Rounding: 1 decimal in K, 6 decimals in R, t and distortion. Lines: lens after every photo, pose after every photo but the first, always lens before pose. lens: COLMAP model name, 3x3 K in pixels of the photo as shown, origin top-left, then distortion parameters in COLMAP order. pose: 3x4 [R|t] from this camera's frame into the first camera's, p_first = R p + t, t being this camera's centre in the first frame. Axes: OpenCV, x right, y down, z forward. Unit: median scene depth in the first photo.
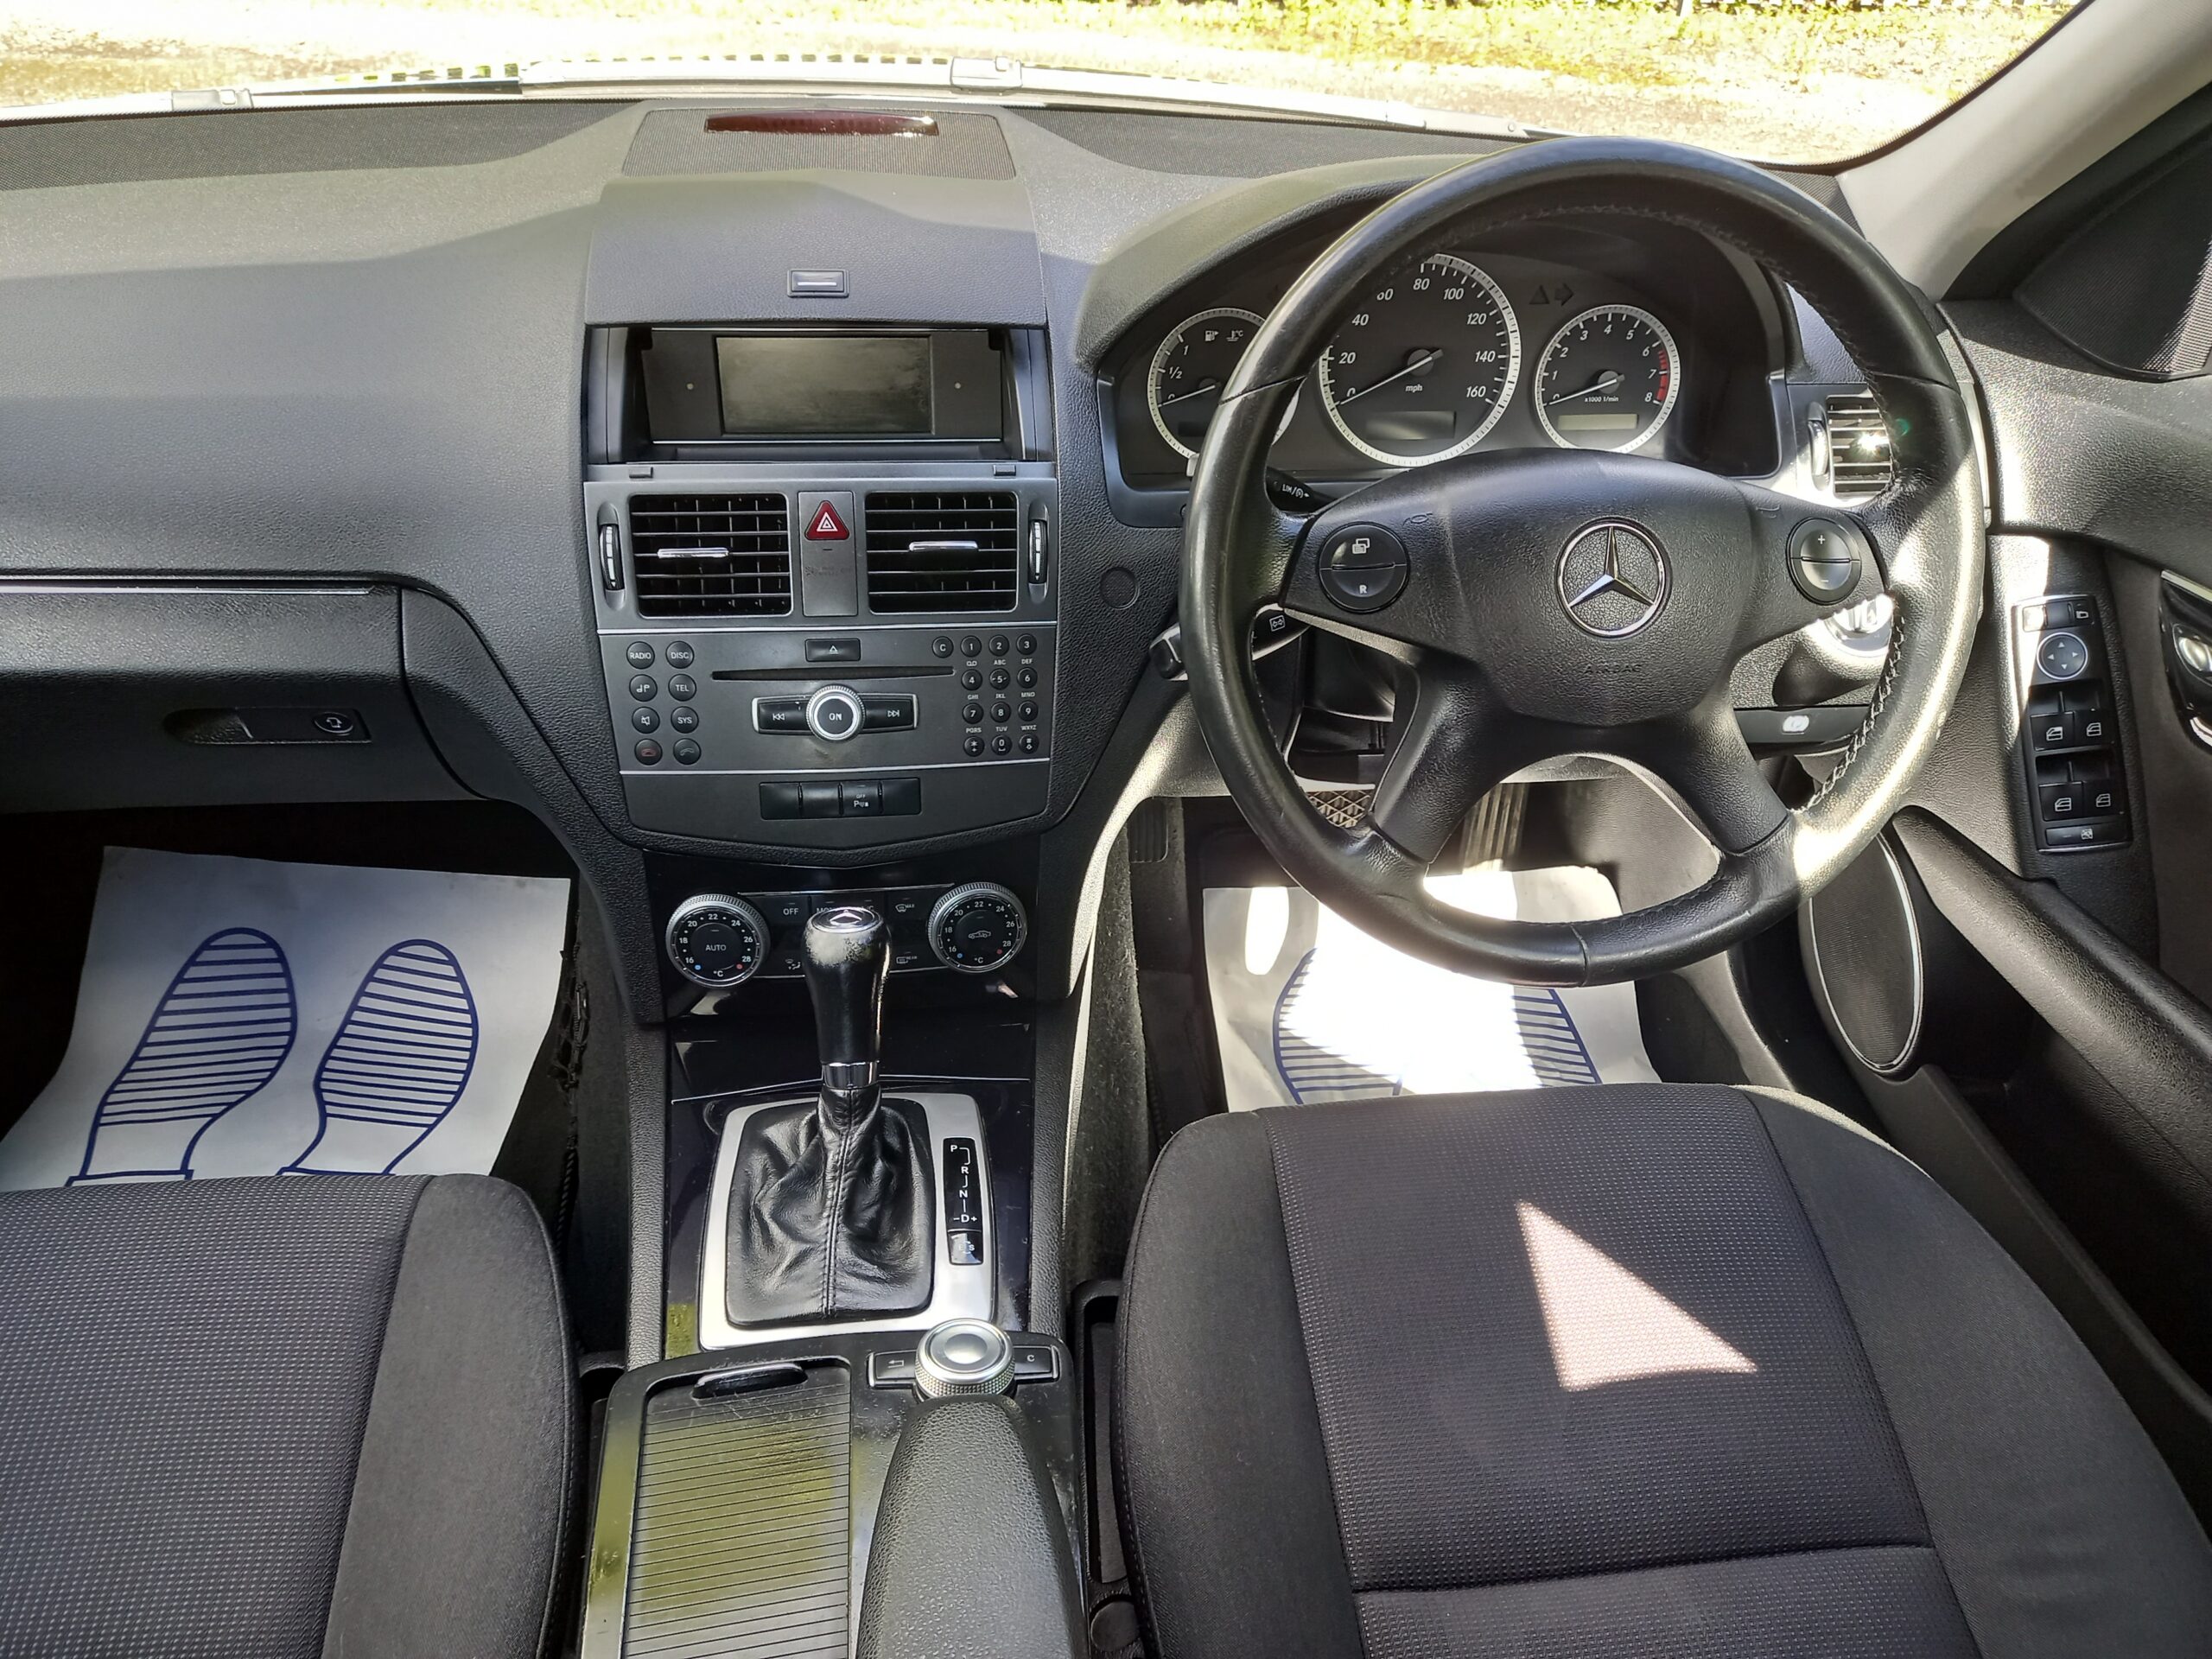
lens RADIAL K [[1643.6, 0, 1096.3], [0, 1643.6, 836.6], [0, 0, 1]] dist [0.060804, -0.062595]
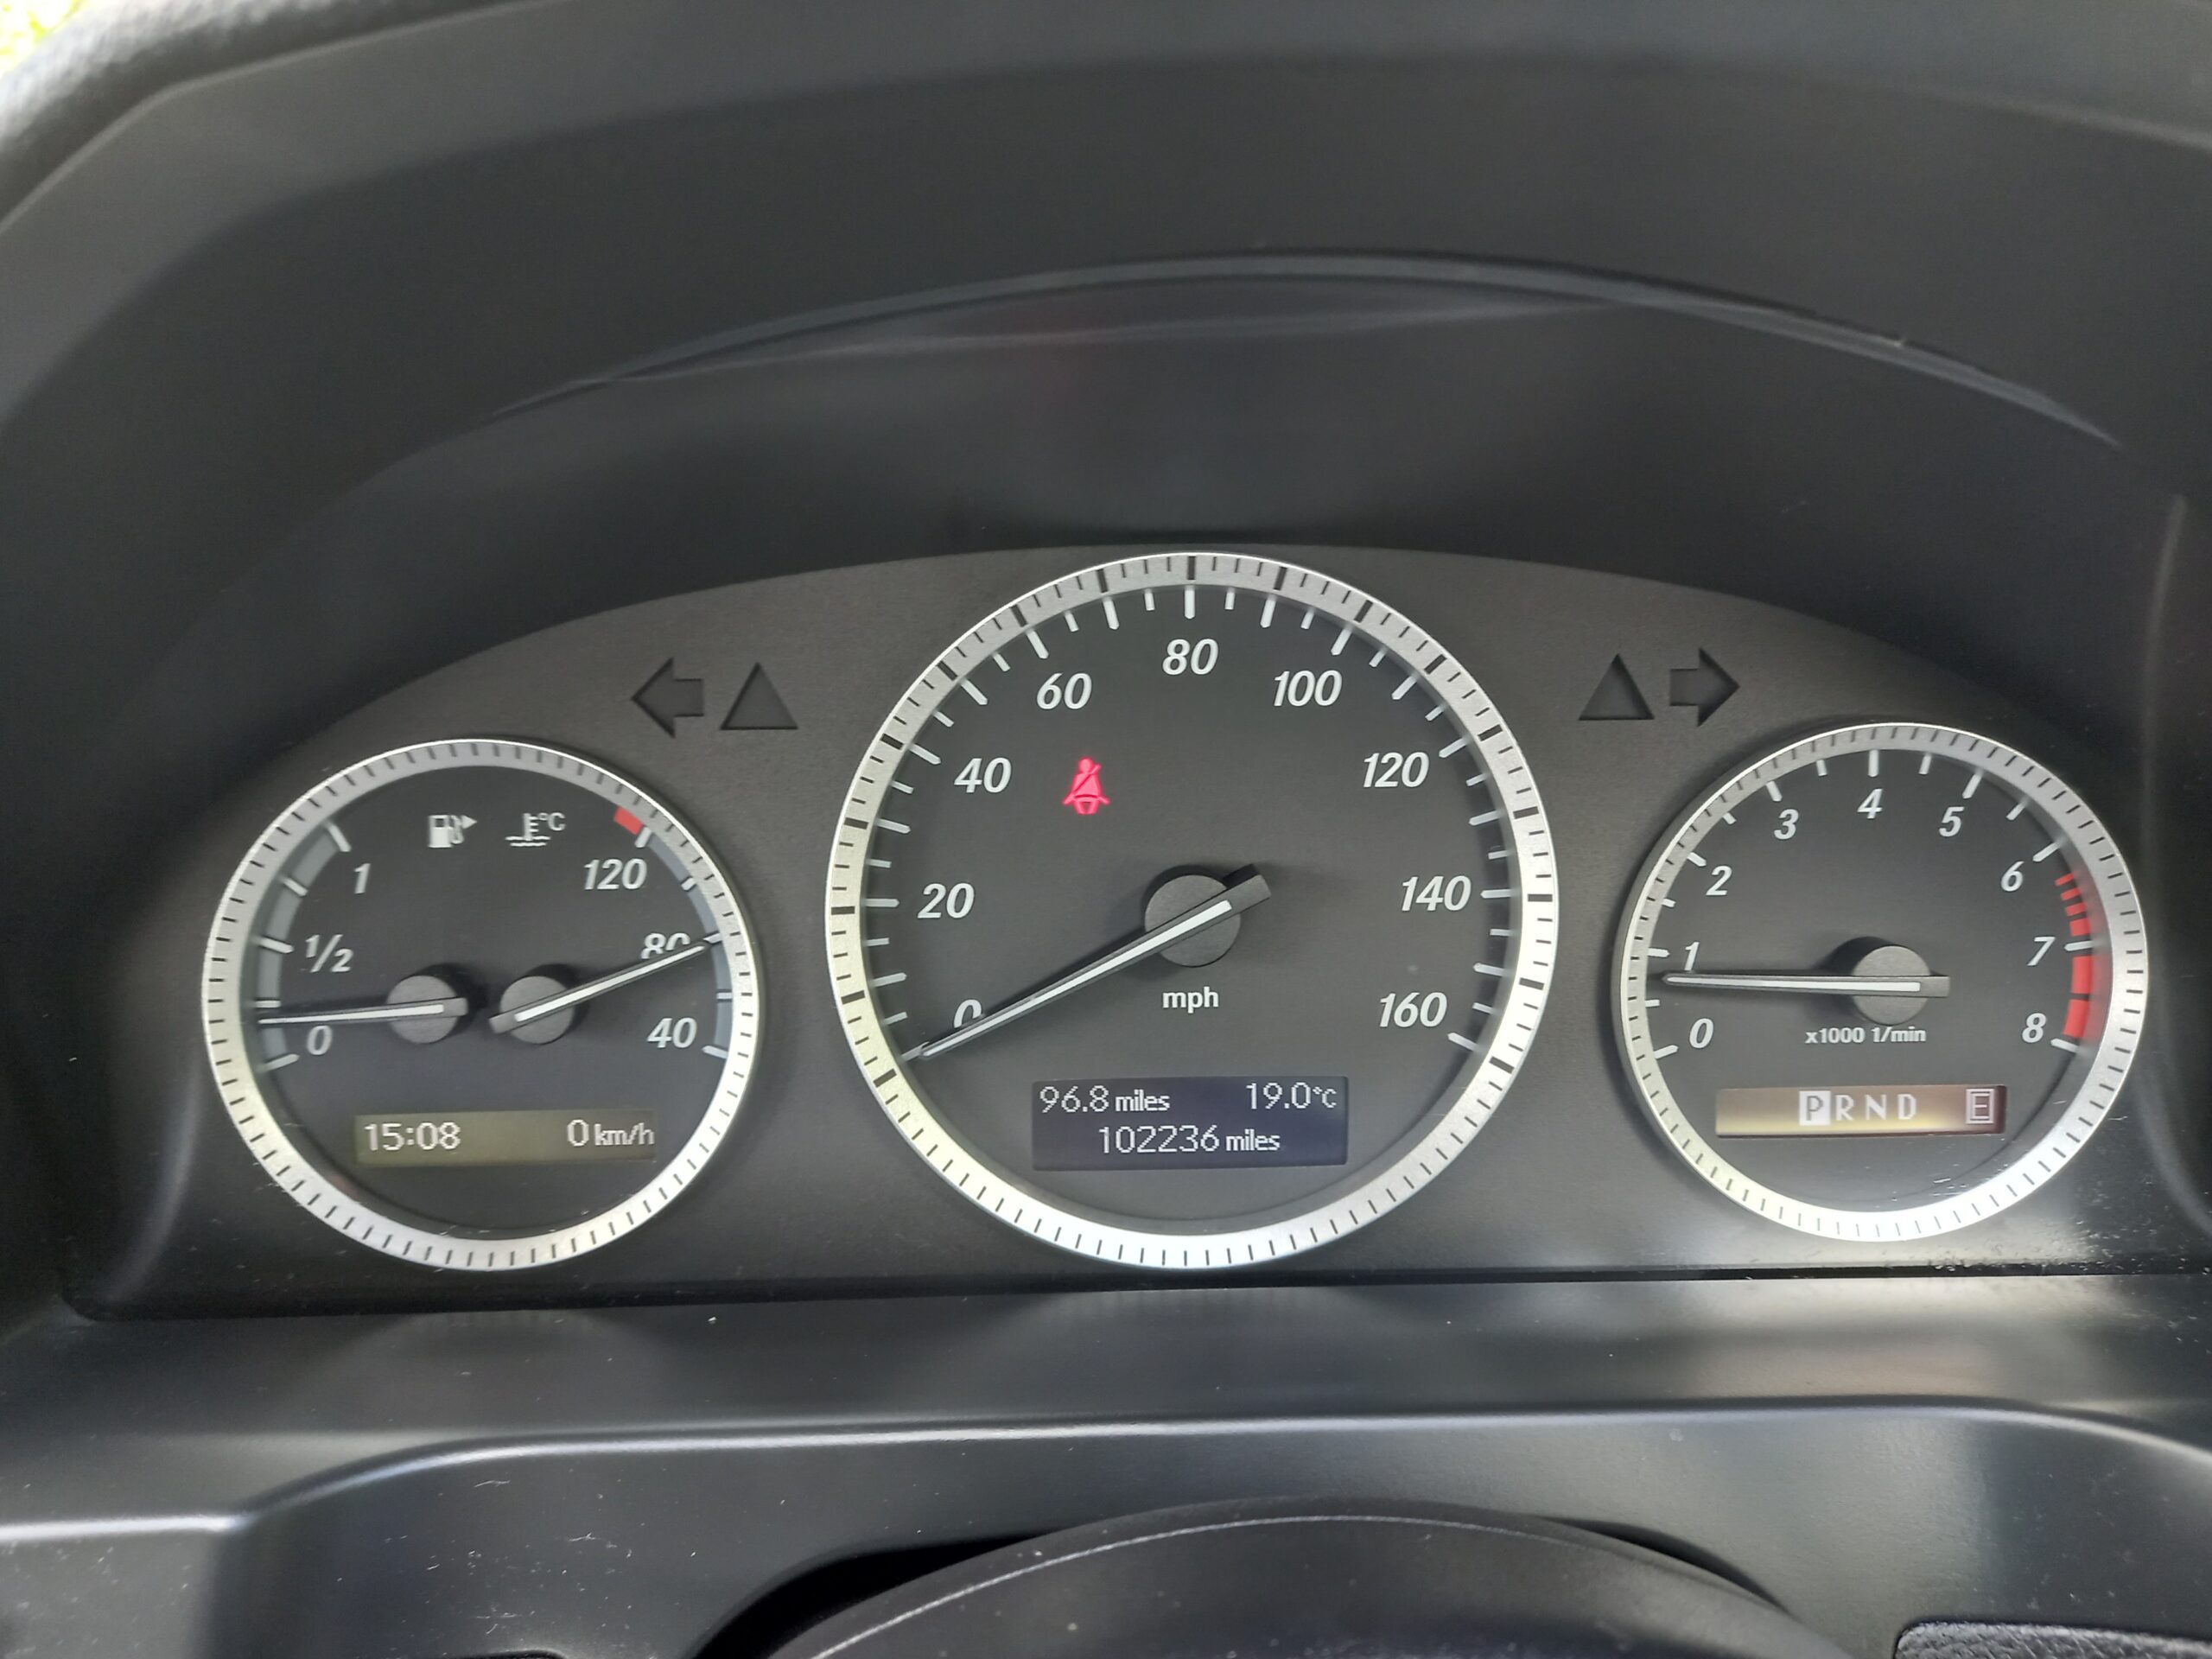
lens RADIAL K [[1643.6, 0, 1096.4], [0, 1643.6, 834.0], [0, 0, 1]] dist [0.060804, -0.062595]
pose [[0.996211, -0.003400, -0.086907, 0.213834], [-0.018282, 0.968723, -0.247472, -0.242344], [0.085030, 0.248123, 0.964990, 0.761252]]
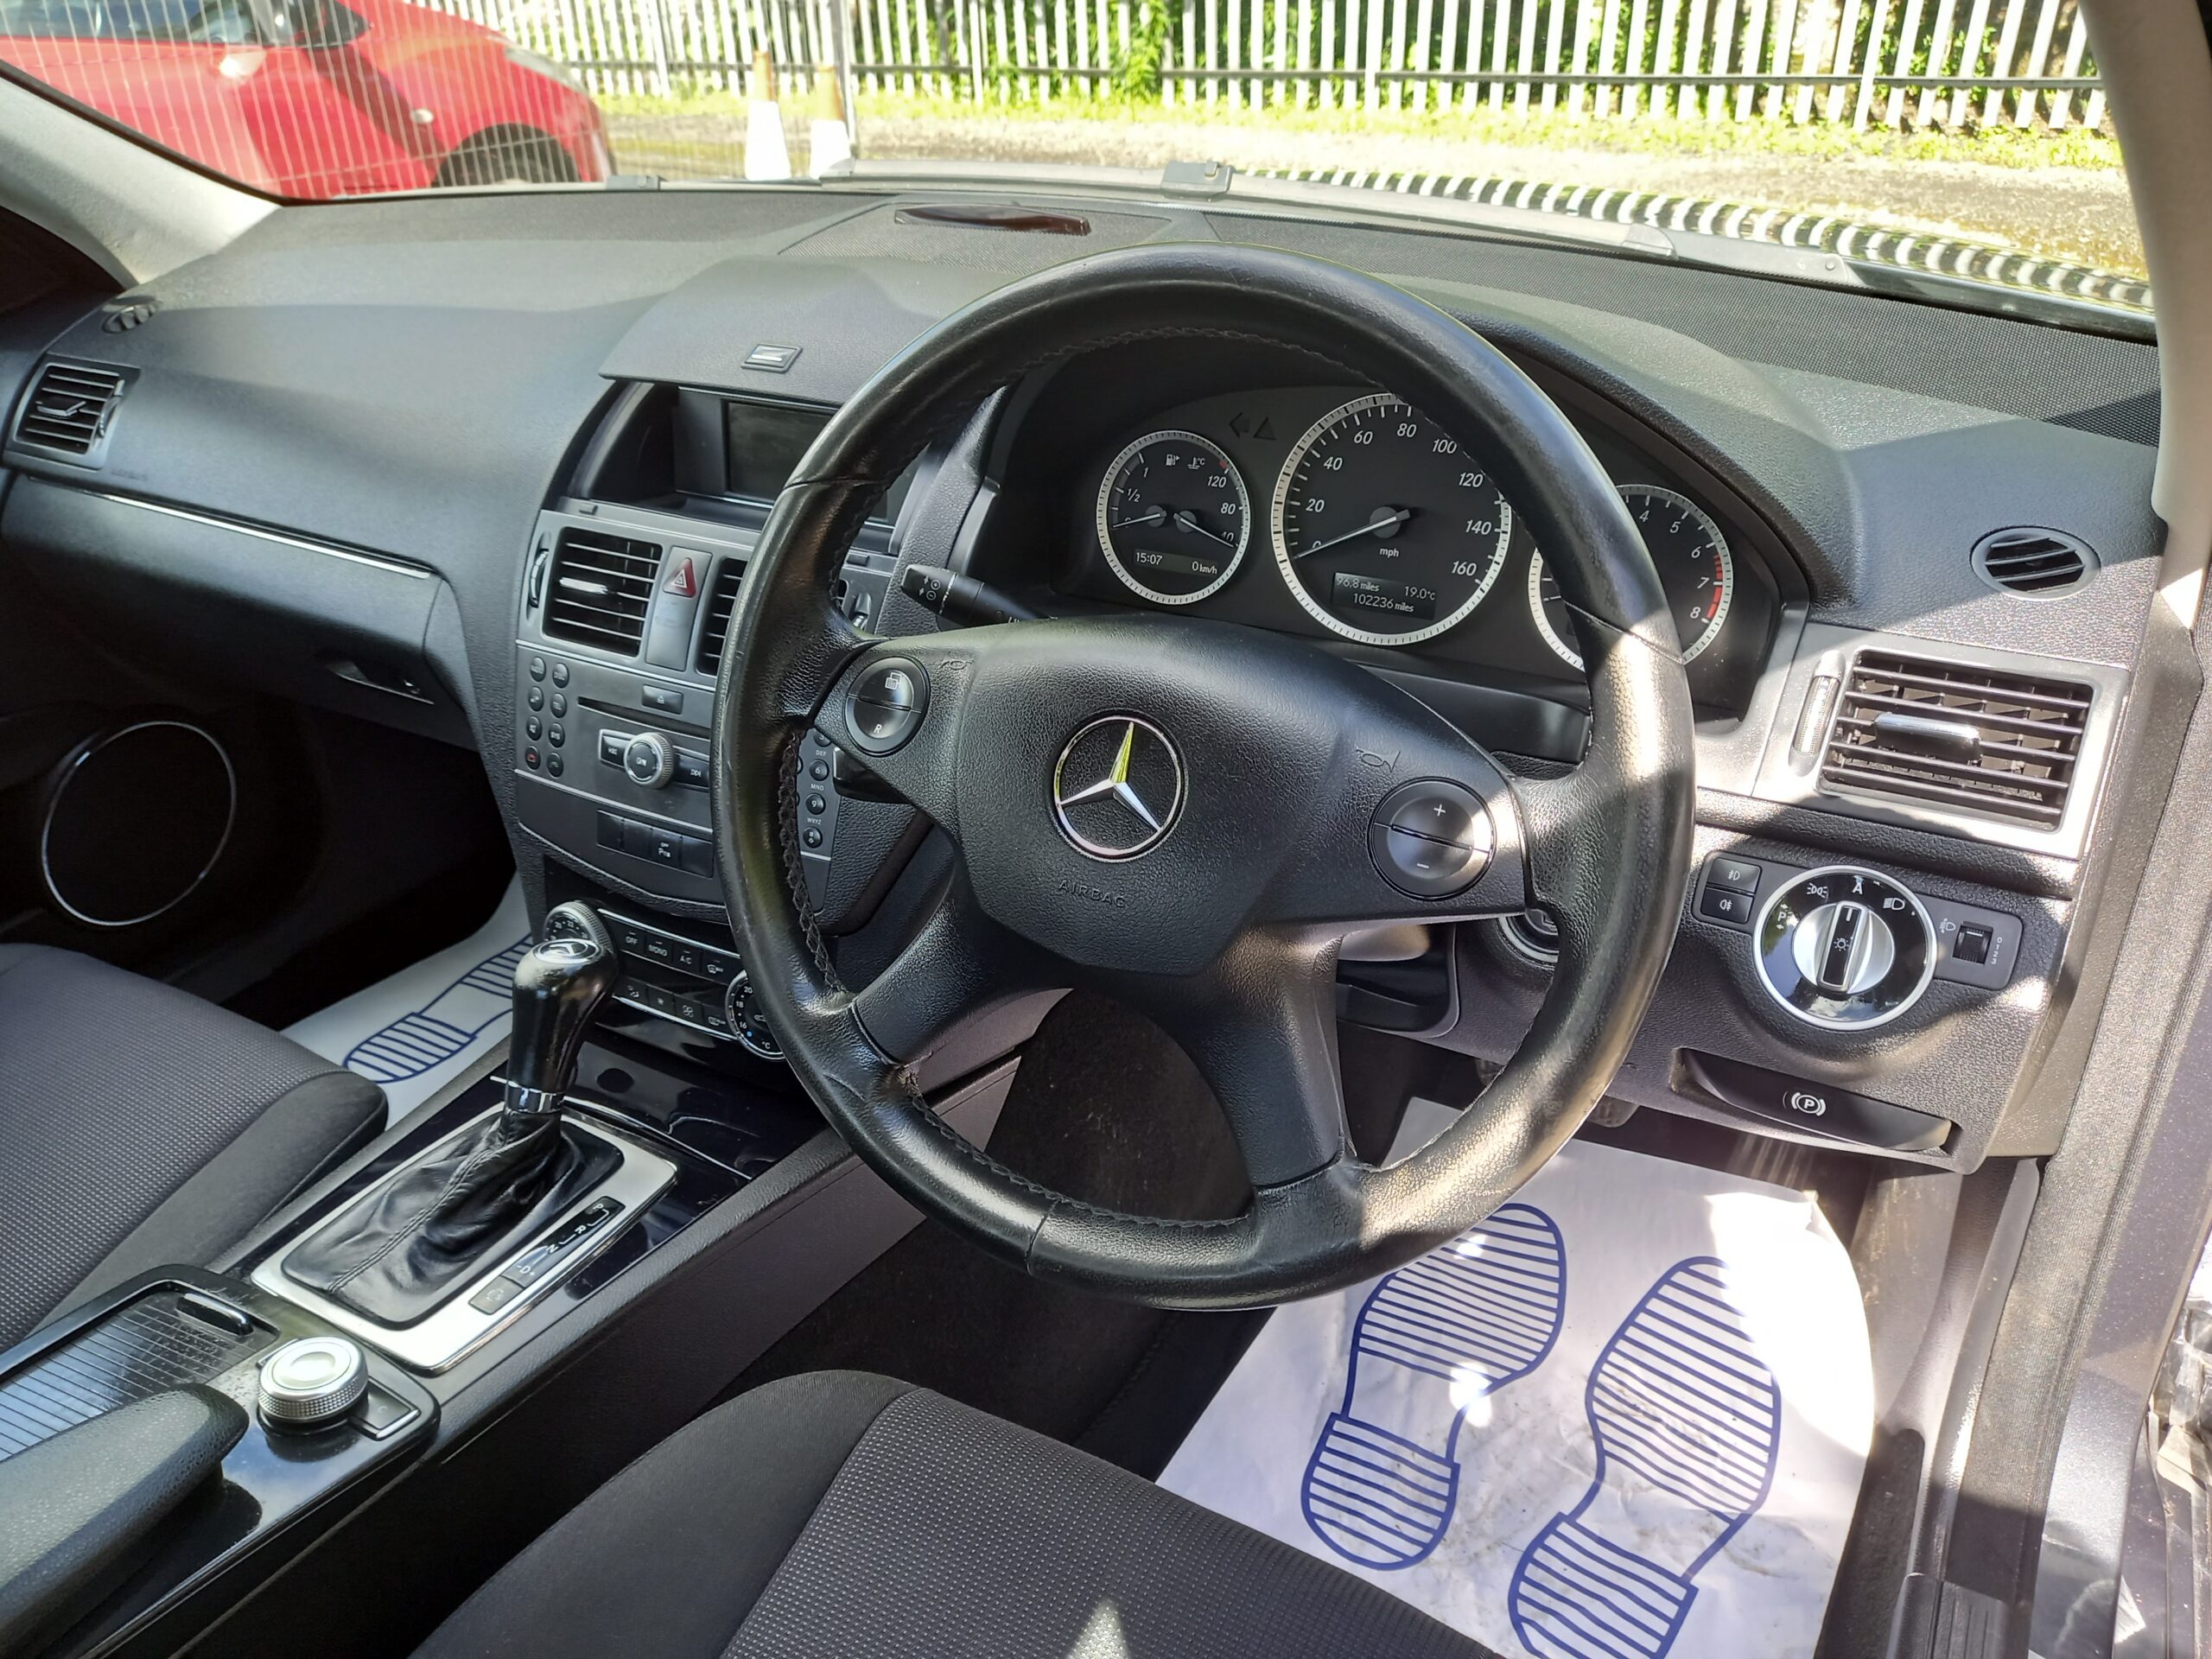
lens RADIAL K [[1643.6, 0, 1092.5], [0, 1643.6, 819.4], [0, 0, 1]] dist [0.060804, -0.062595]
pose [[0.802735, 0.236911, -0.547257, 0.592209], [-0.278702, 0.960352, 0.006933, -0.114119], [0.527202, 0.146957, 0.836936, 0.267851]]
